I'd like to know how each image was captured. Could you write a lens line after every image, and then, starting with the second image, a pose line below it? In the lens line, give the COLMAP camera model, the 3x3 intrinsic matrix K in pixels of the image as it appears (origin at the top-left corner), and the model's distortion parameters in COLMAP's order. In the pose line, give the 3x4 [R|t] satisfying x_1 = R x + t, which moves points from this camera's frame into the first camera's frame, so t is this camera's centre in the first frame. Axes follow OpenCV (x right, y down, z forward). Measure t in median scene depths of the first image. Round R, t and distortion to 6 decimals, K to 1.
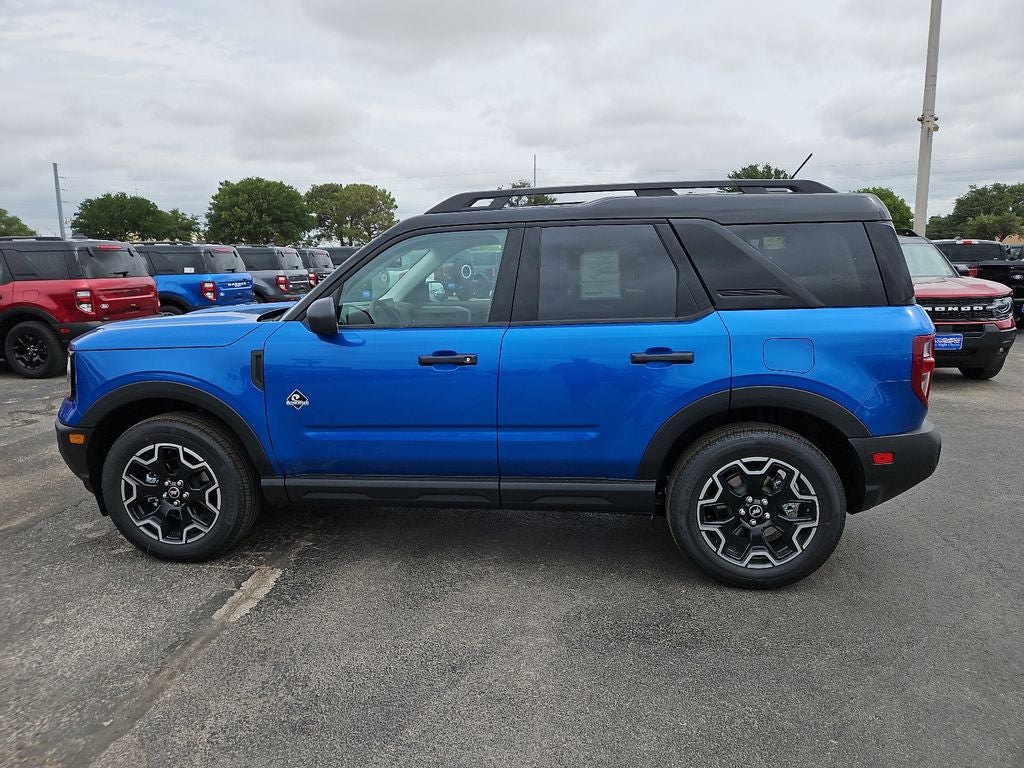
lens RADIAL K [[705.7, 0, 512.0], [0, 705.7, 384.0], [0, 0, 1]] dist [0.076860, -0.077551]
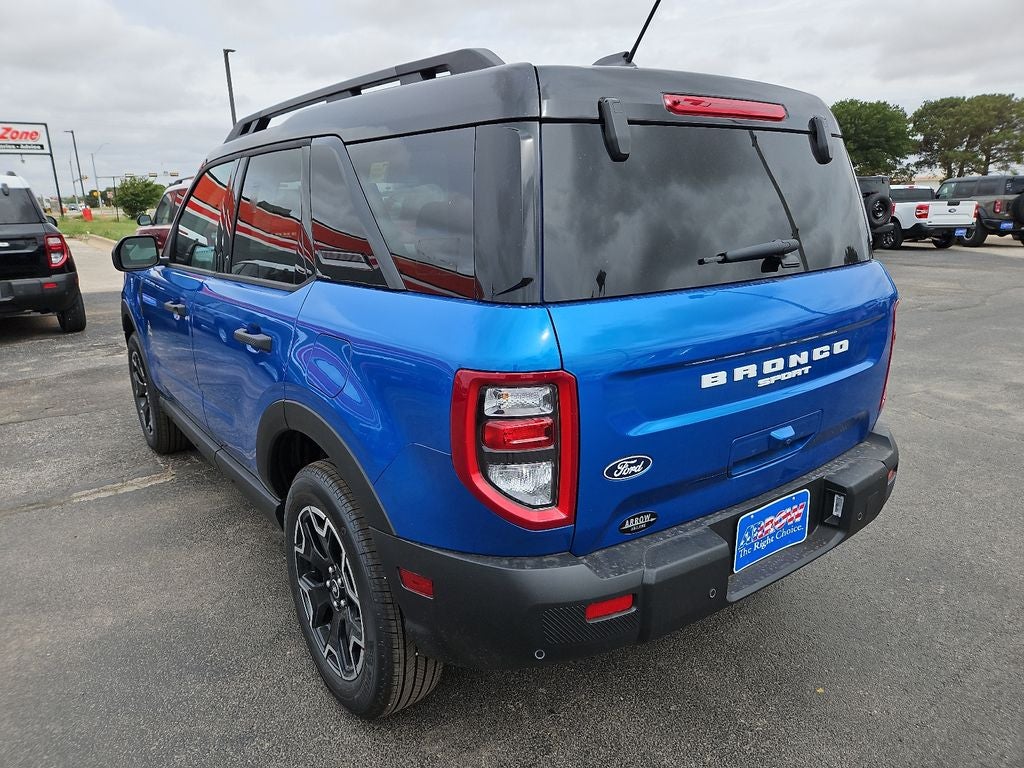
lens RADIAL K [[697.3, 0, 492.4], [0, 697.3, 396.9], [0, 0, 1]] dist [0.080689, -0.079797]
pose [[0.671575, 0.200864, -0.713190, 0.833356], [-0.123050, 0.979421, 0.159976, -0.114331], [0.730647, -0.019678, 0.682472, 0.632432]]
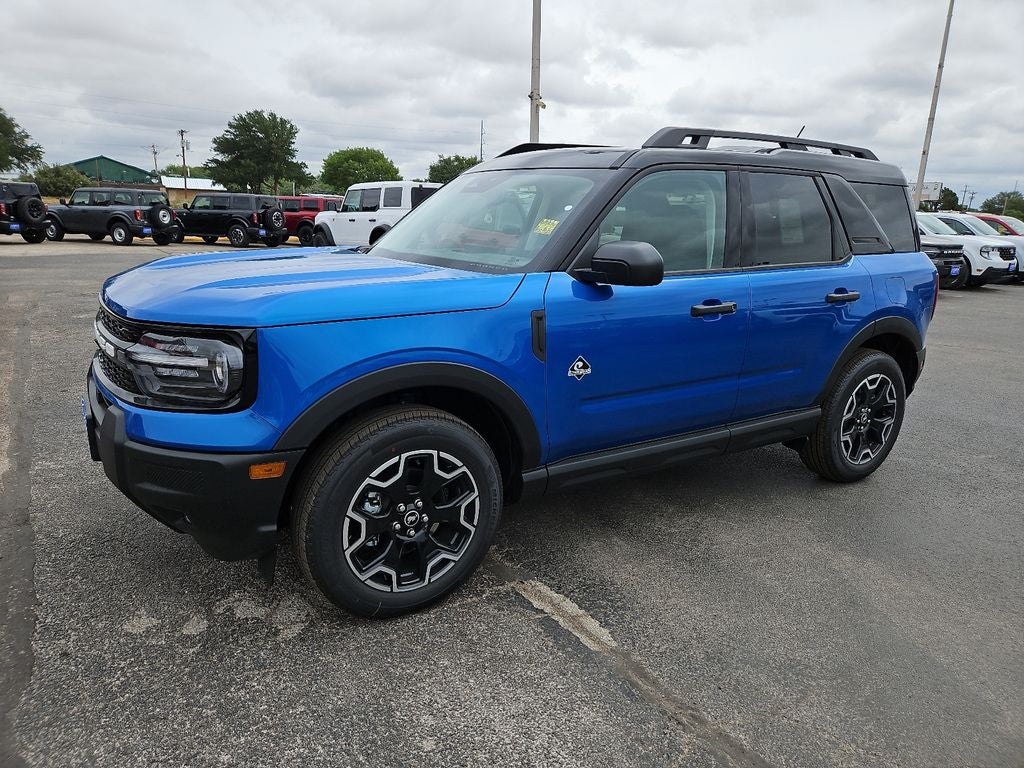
lens RADIAL K [[701.1, 0, 506.2], [0, 701.1, 383.7], [0, 0, 1]] dist [0.087443, -0.079076]
pose [[0.762073, -0.115498, 0.637106, -0.871700], [0.072814, 0.993007, 0.092921, -0.040974], [-0.643383, -0.024423, 0.765154, 0.430086]]
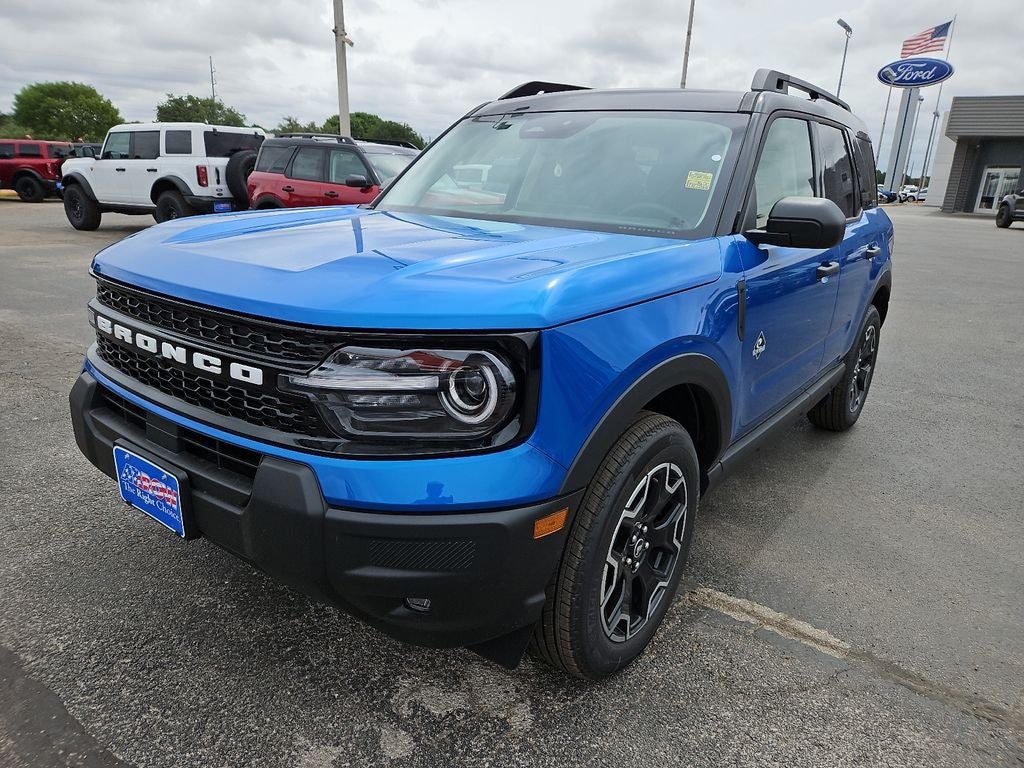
lens RADIAL K [[703.8, 0, 513.1], [0, 703.8, 391.9], [0, 0, 1]] dist [0.068364, -0.063459]
pose [[0.491639, -0.222002, 0.842025, -1.020469], [0.108302, 0.975038, 0.193836, -0.096074], [-0.864038, -0.004104, 0.503410, 0.842772]]
